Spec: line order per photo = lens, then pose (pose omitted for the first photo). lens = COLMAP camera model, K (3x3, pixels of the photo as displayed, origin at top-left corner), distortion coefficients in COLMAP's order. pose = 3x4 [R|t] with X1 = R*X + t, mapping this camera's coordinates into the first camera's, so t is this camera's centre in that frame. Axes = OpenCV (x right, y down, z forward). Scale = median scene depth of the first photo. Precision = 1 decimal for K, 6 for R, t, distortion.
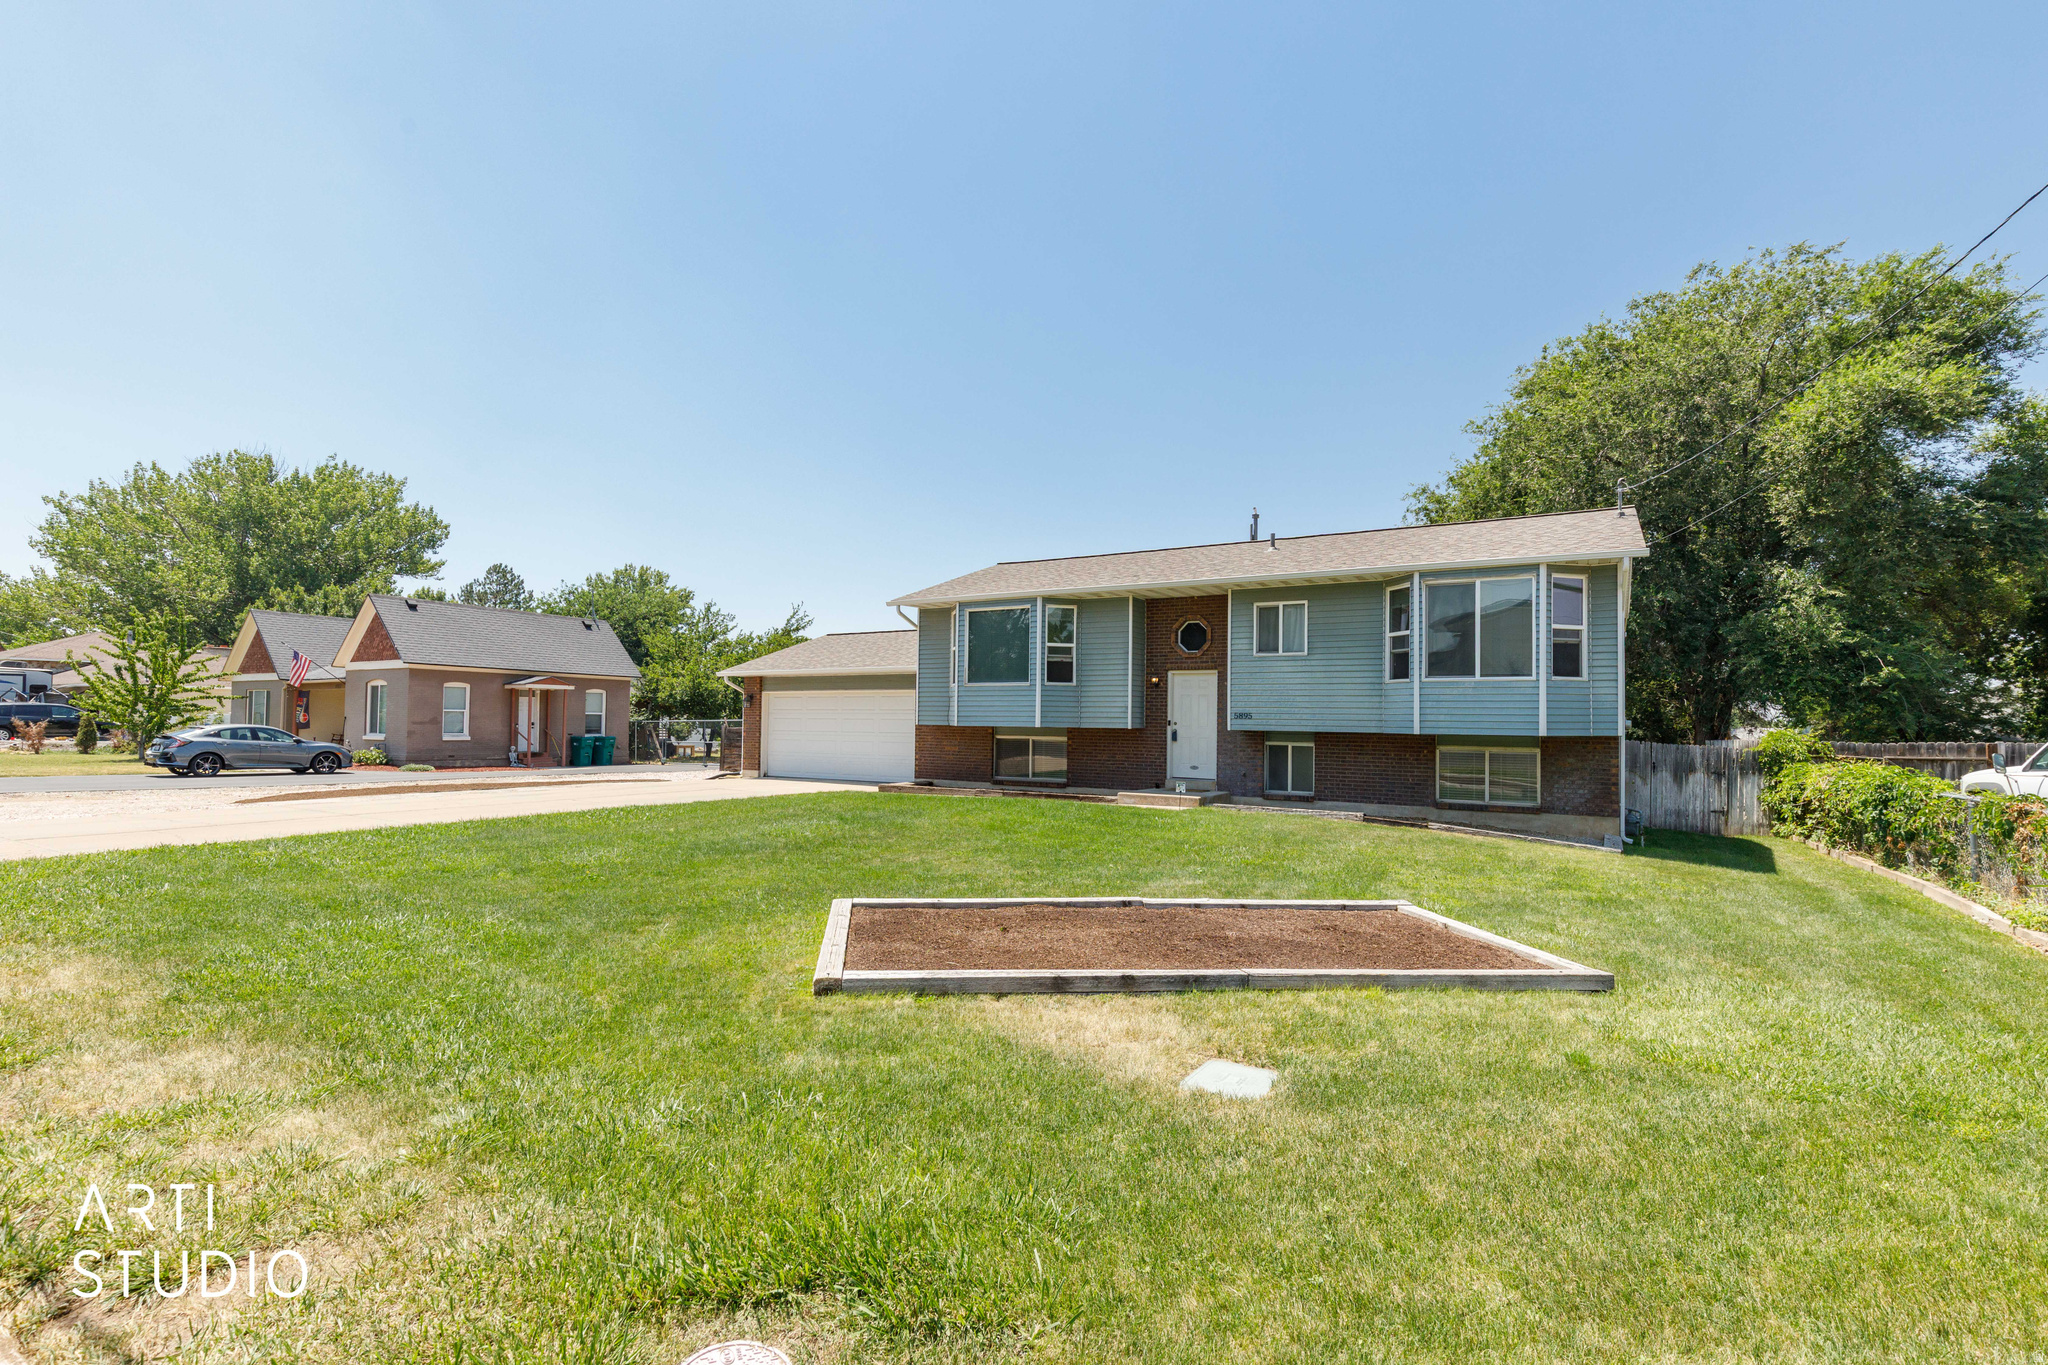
lens RADIAL K [[993.9, 0, 1032.7], [0, 993.9, 686.0], [0, 0, 1]] dist [0.003304, -0.001061]
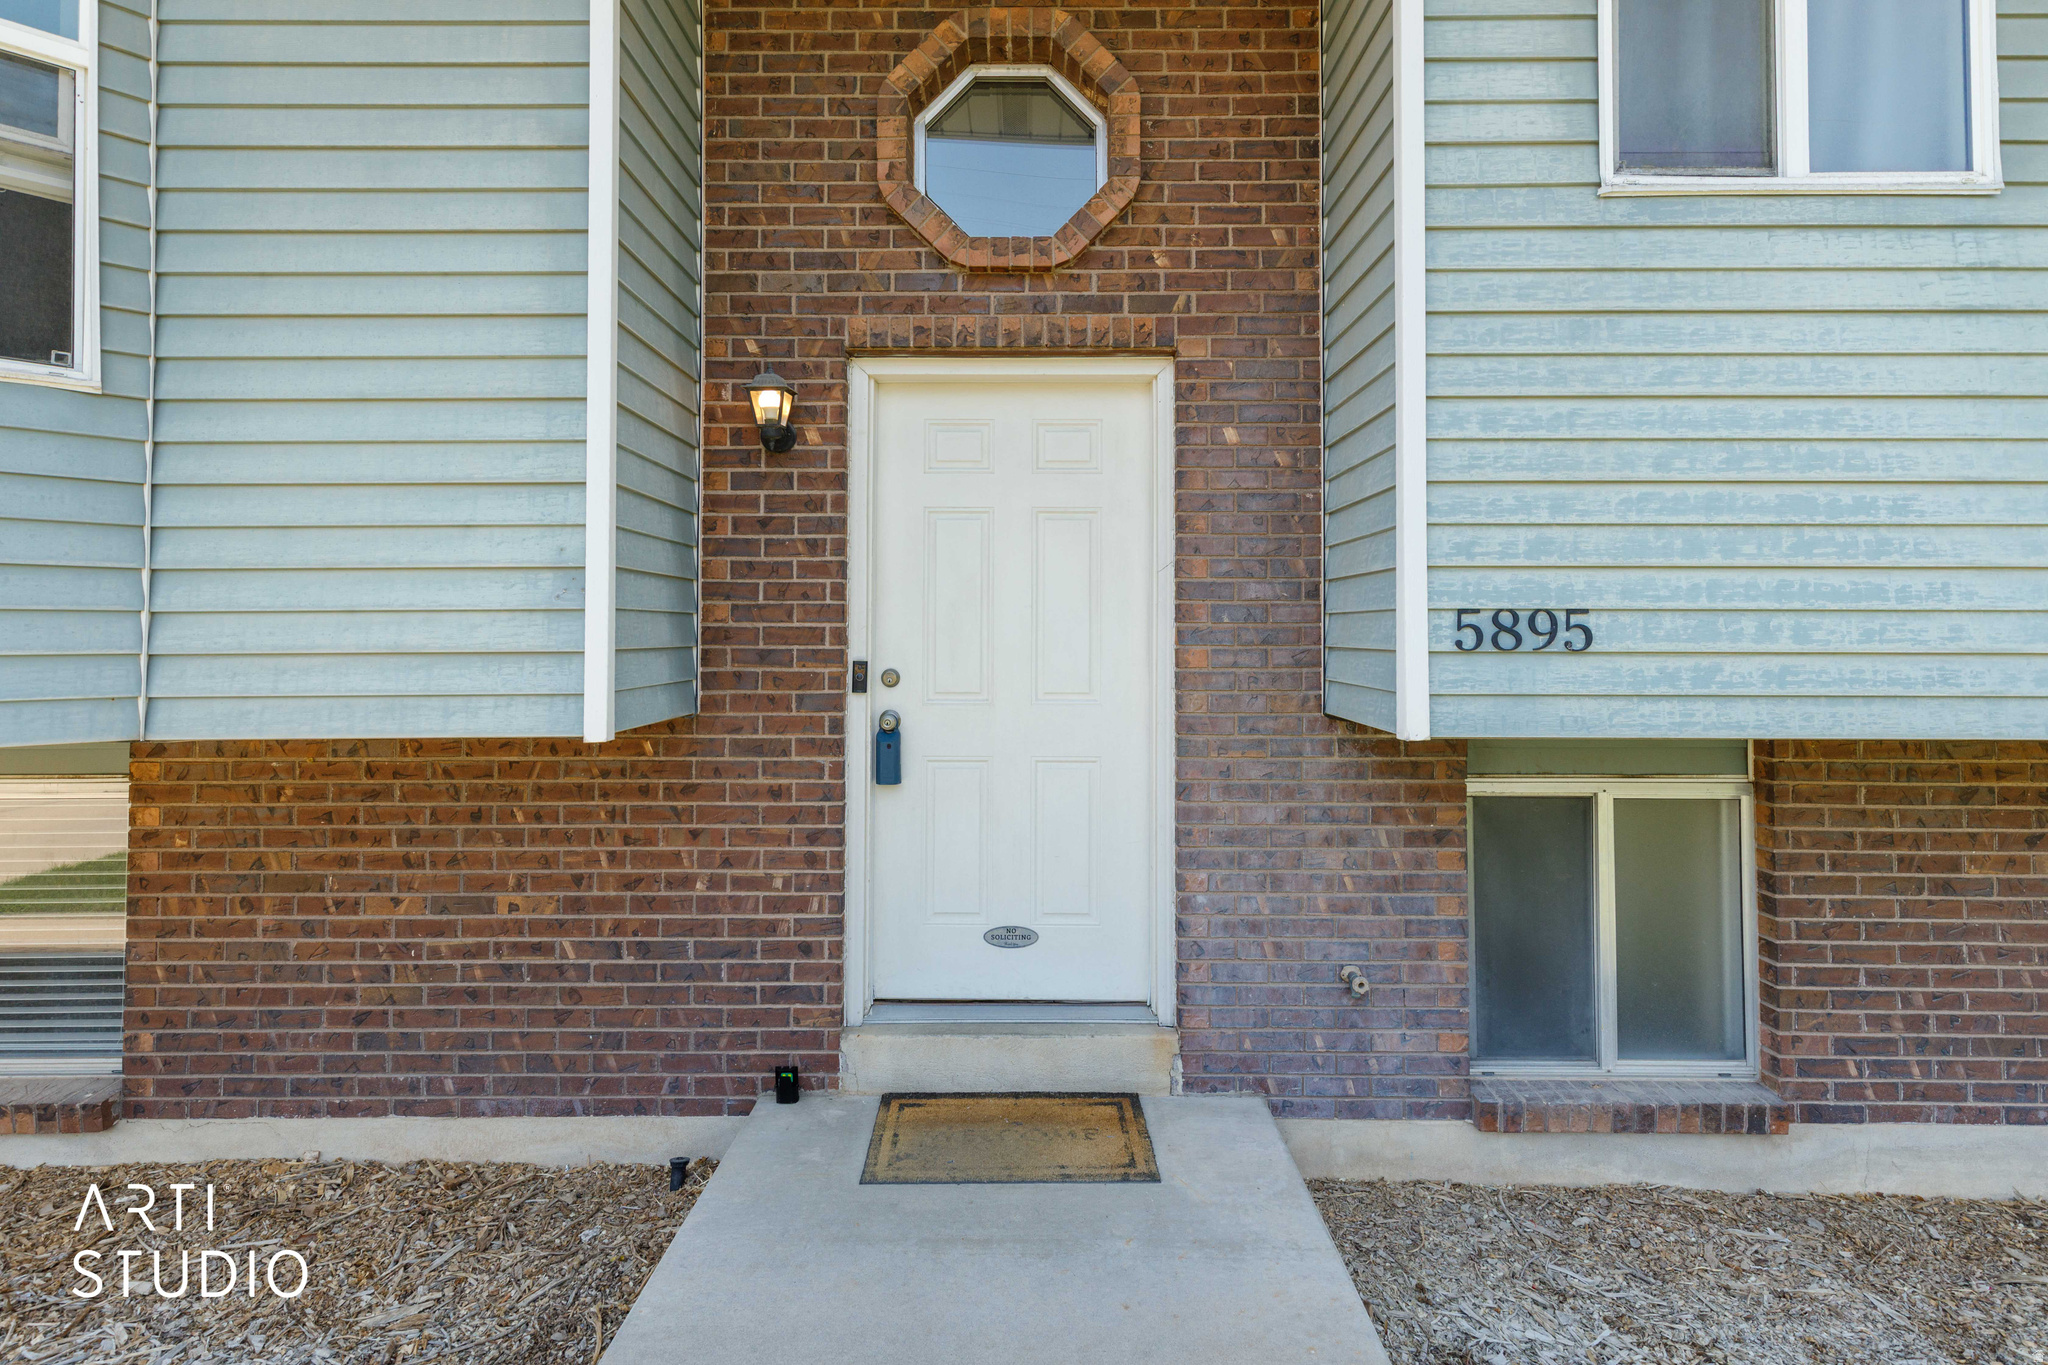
lens RADIAL K [[993.9, 0, 1018.7], [0, 993.9, 618.7], [0, 0, 1]] dist [0.003304, -0.001061]
pose [[0.857935, -0.005199, 0.513731, 0.076461], [-0.005364, 0.999804, 0.019076, 0.024221], [-0.513730, -0.019122, 0.857739, 0.849735]]
